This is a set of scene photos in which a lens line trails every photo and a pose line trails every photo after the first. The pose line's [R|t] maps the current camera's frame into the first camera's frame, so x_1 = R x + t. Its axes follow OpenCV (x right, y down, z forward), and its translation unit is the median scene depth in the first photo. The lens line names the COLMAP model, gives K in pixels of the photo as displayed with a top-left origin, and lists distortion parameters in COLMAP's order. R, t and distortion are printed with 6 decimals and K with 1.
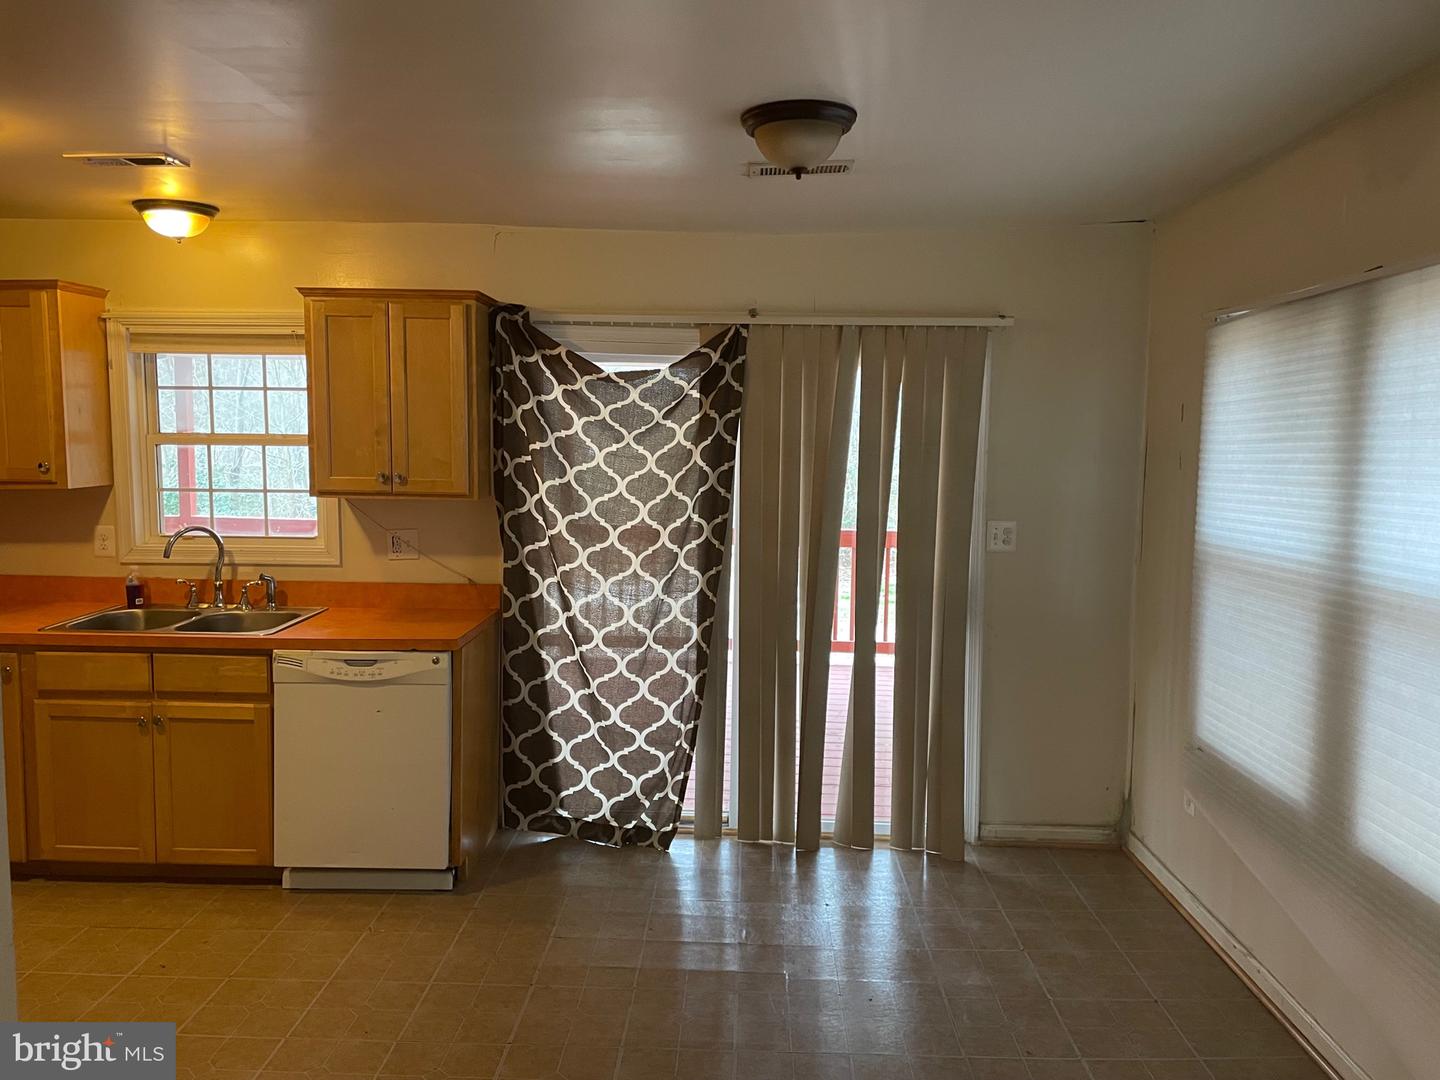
lens RADIAL K [[1090.2, 0, 720.0], [0, 1090.2, 540.0], [0, 0, 1]] dist [0.106439, -0.143777]
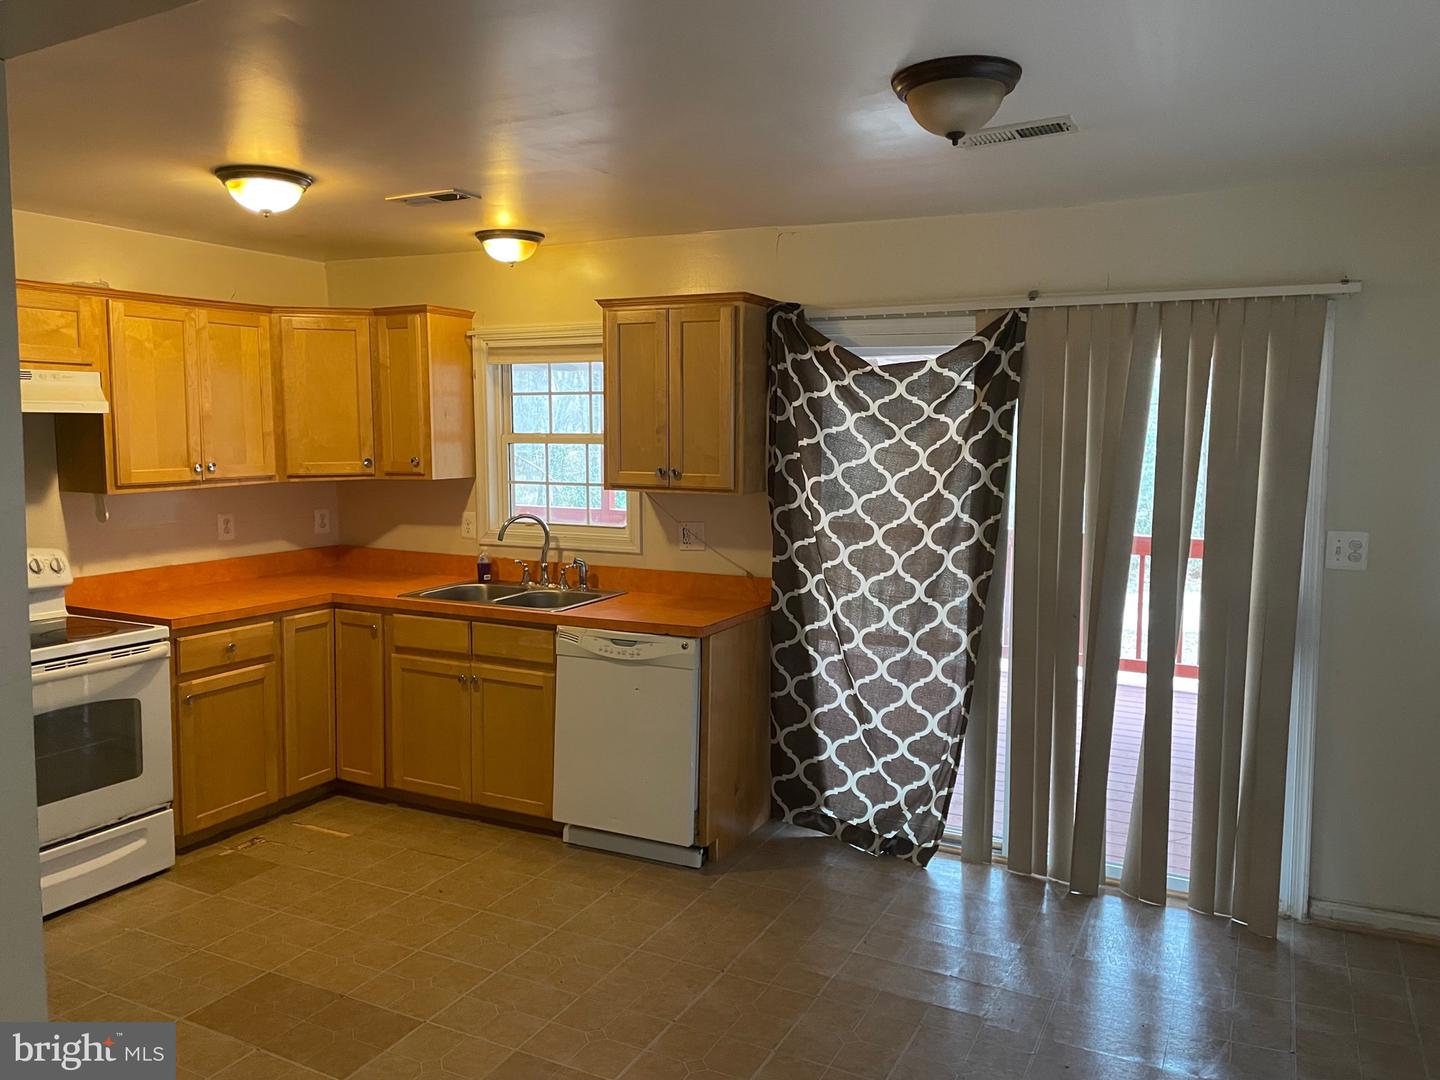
lens RADIAL K [[1093.3, 0, 720.6], [0, 1093.3, 532.0], [0, 0, 1]] dist [0.101528, -0.132053]
pose [[0.906017, 0.031859, -0.422041, 0.186126], [-0.035722, 0.999361, -0.001248, 0.000408], [0.421731, 0.016207, 0.906576, 0.056183]]
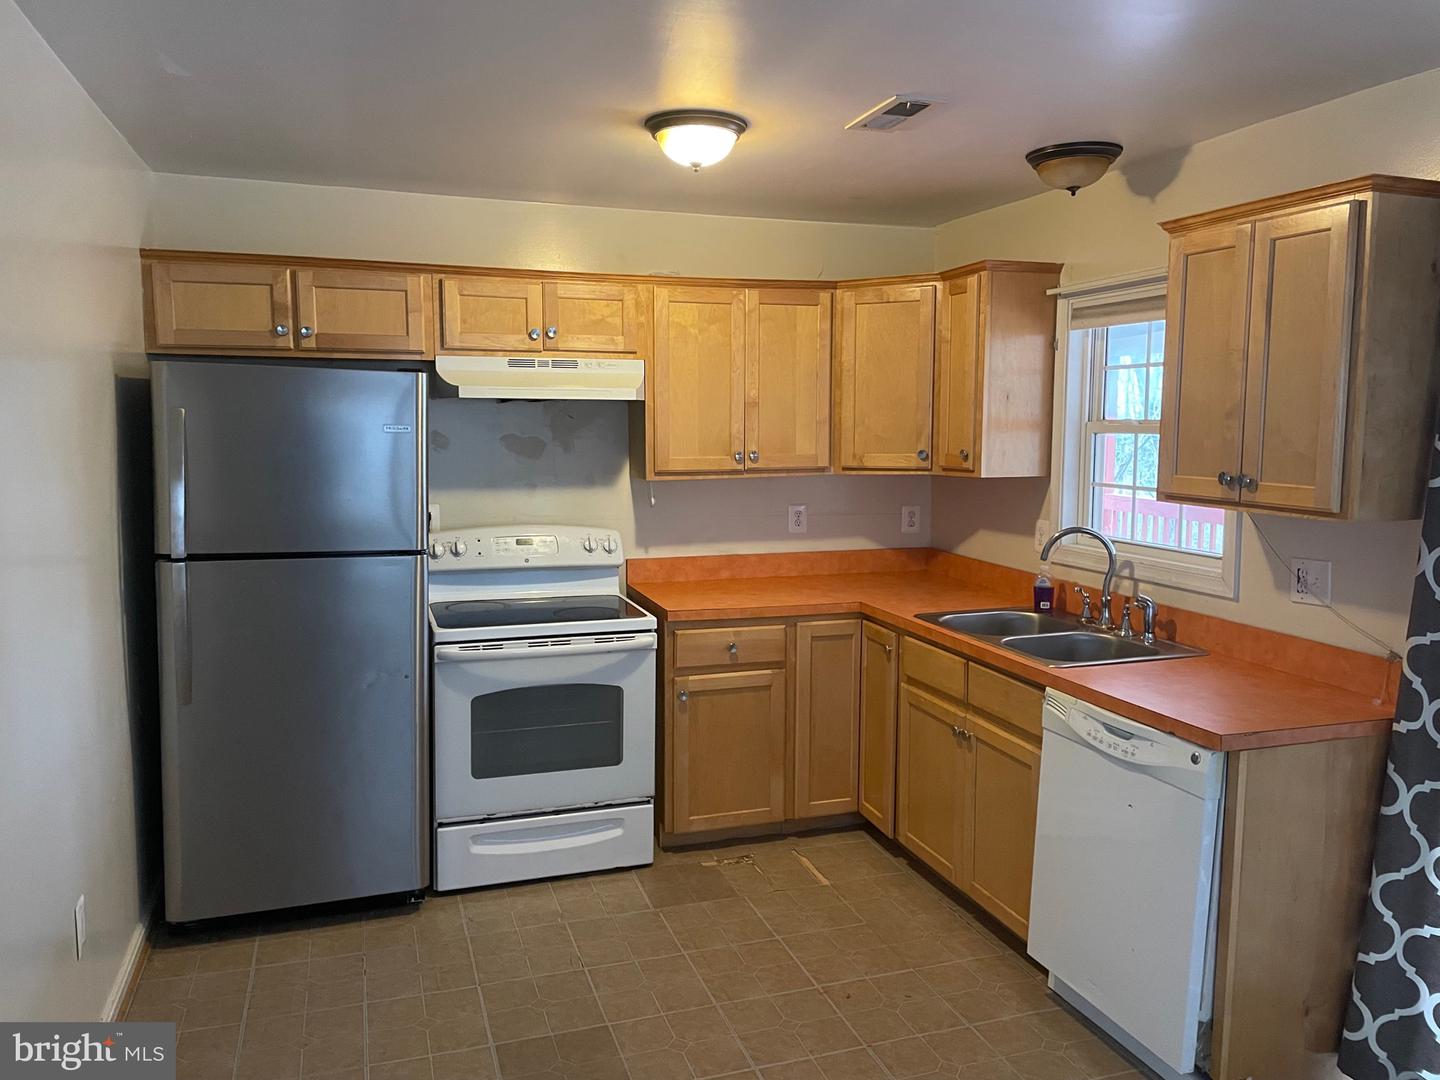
lens RADIAL K [[1093.3, 0, 720.6], [0, 1093.3, 532.0], [0, 0, 1]] dist [0.101528, -0.132053]
pose [[0.345623, 0.089664, -0.934080, 0.222755], [-0.094987, 0.993654, 0.060236, -0.033547], [0.933553, 0.067907, 0.351947, 0.433797]]
